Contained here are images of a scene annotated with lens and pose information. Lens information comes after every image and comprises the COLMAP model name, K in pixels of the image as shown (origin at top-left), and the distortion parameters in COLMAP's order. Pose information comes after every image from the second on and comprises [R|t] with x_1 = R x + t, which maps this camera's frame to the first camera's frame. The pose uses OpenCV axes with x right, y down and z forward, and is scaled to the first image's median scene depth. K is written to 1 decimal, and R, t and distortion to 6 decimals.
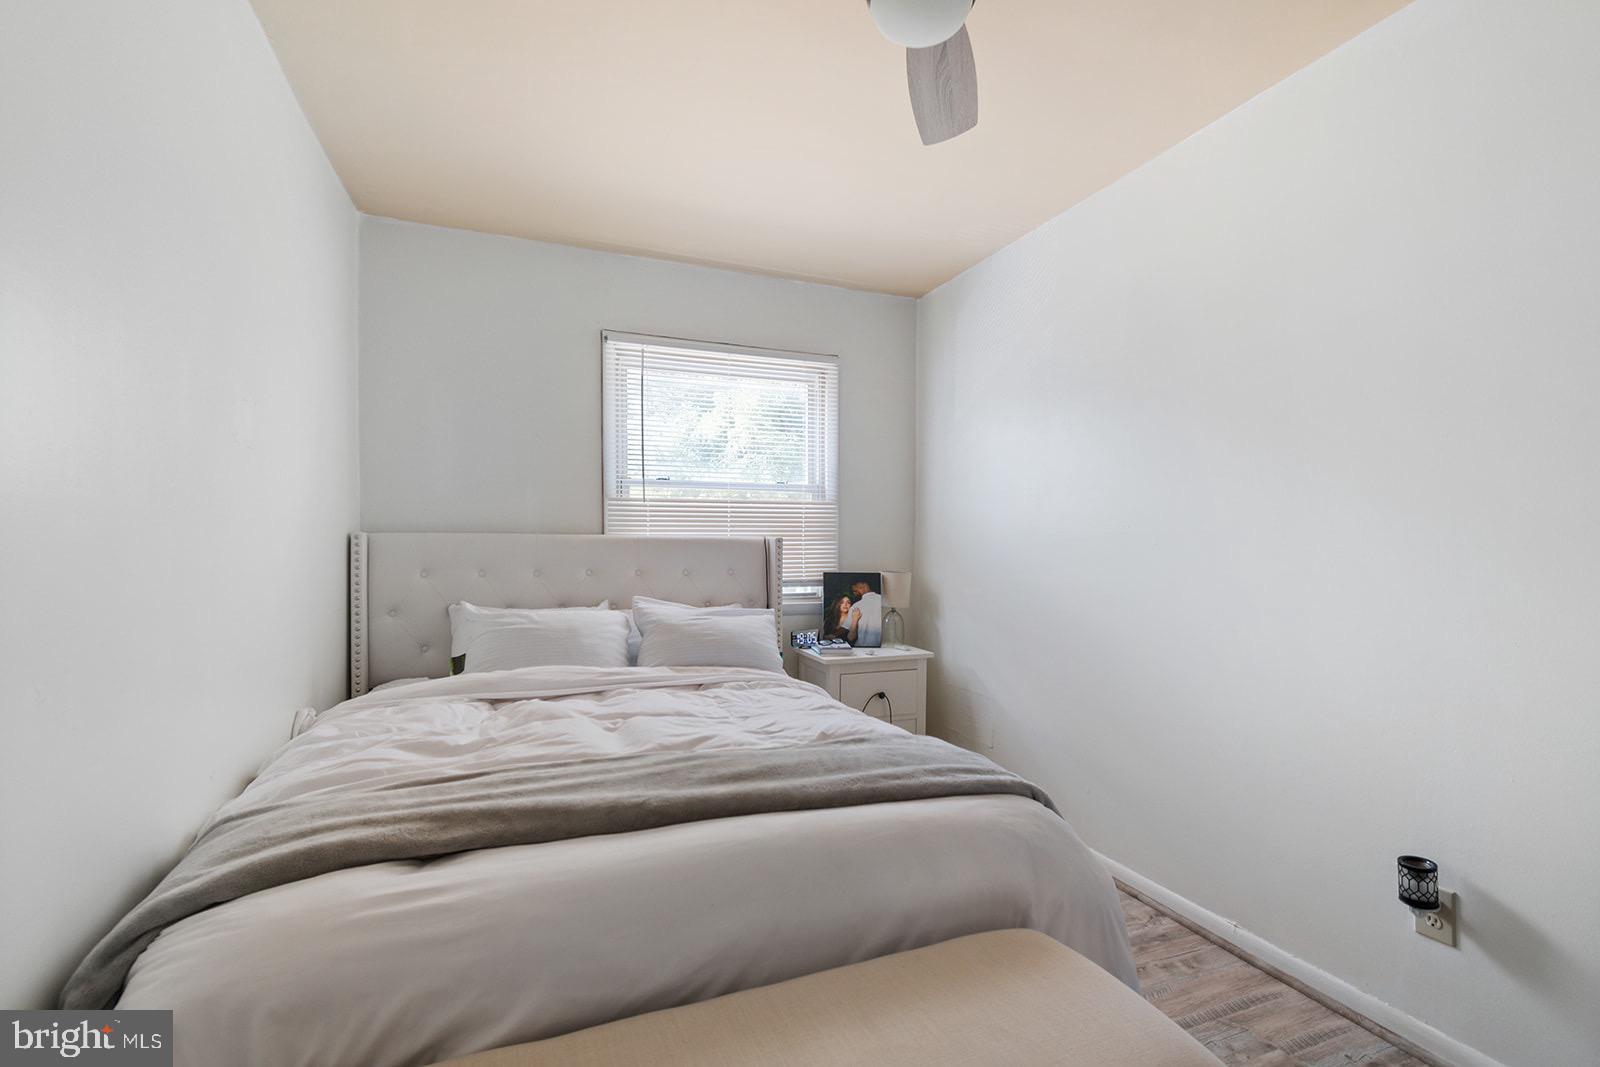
lens RADIAL K [[732.8, 0, 810.0], [0, 732.8, 540.6], [0, 0, 1]] dist [0.001492, -0.001947]
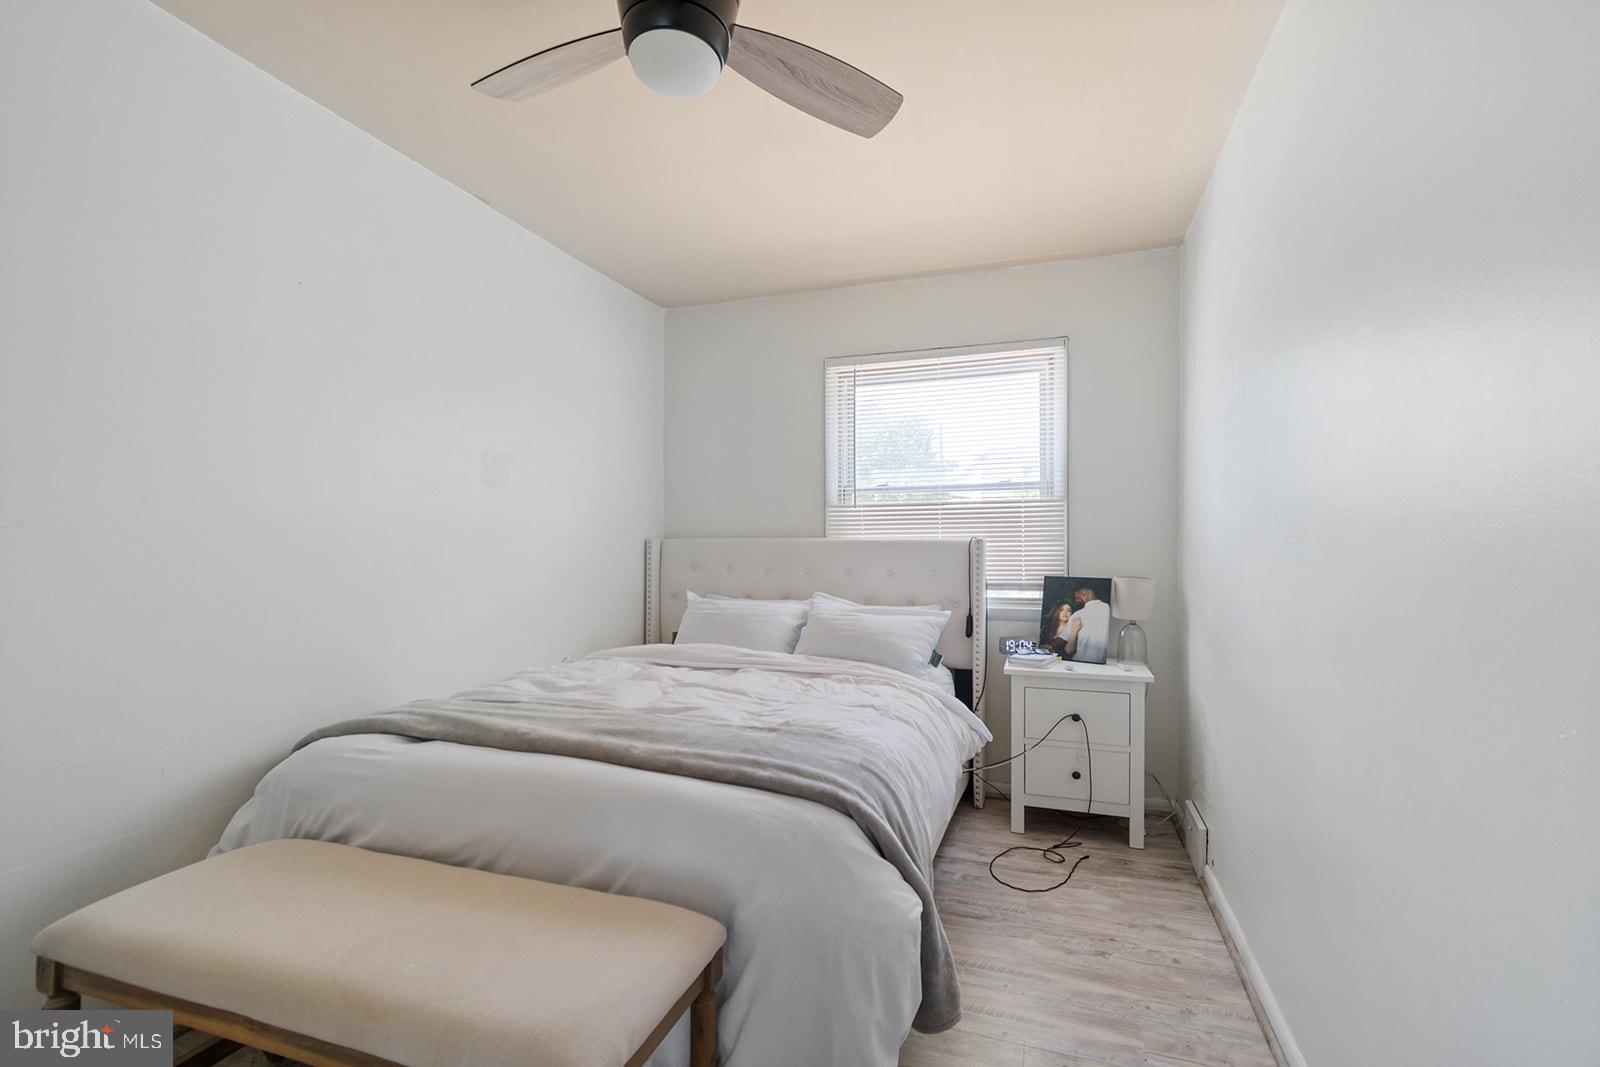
lens RADIAL K [[732.8, 0, 810.0], [0, 732.8, 536.5], [0, 0, 1]] dist [0.001492, -0.001947]
pose [[0.745311, -0.012811, -0.666594, 0.447417], [0.006917, 0.999910, -0.011483, 0.002487], [0.666681, 0.003948, 0.745333, 0.132100]]
